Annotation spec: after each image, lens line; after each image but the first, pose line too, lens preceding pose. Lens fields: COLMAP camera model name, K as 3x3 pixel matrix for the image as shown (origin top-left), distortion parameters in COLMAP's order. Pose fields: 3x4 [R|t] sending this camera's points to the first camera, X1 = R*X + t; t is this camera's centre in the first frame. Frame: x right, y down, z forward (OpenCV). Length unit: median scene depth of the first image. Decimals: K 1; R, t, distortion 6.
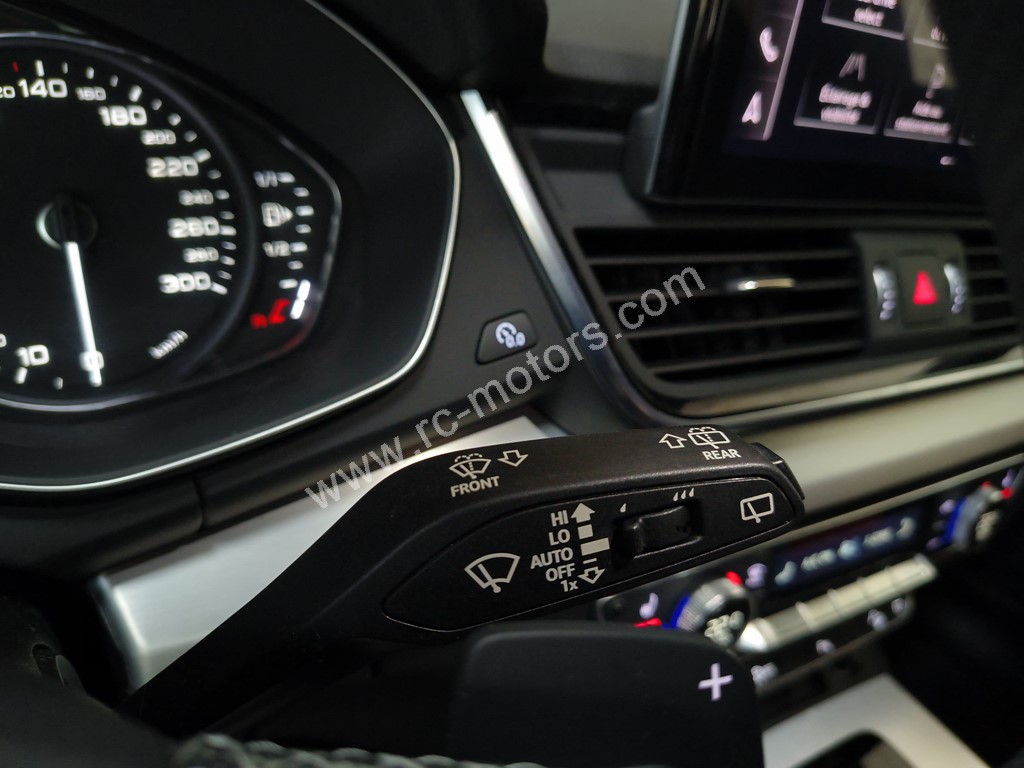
lens RADIAL K [[759.4, 0, 510.6], [0, 759.4, 380.3], [0, 0, 1]] dist [-0.012539, -0.000849]
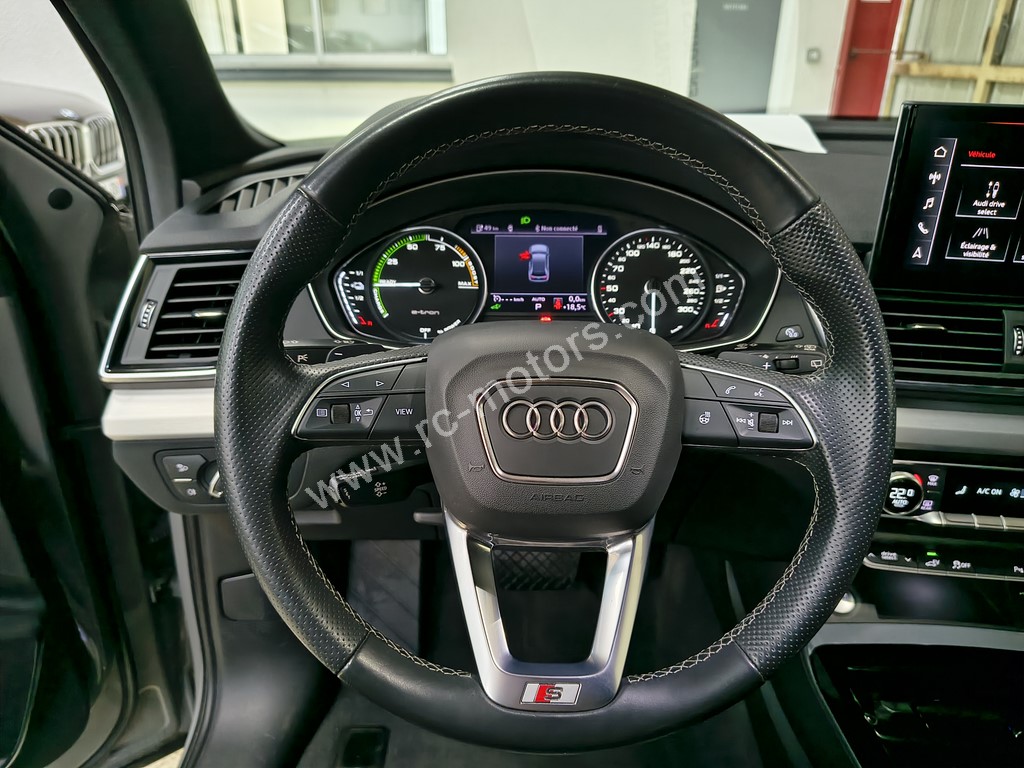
lens RADIAL K [[759.4, 0, 513.5], [0, 759.4, 382.7], [0, 0, 1]] dist [-0.012539, -0.000849]
pose [[0.797102, 0.107143, -0.594263, 0.785488], [-0.183173, 0.980664, -0.068887, 0.455210], [0.575391, 0.163763, 0.801315, -1.624035]]
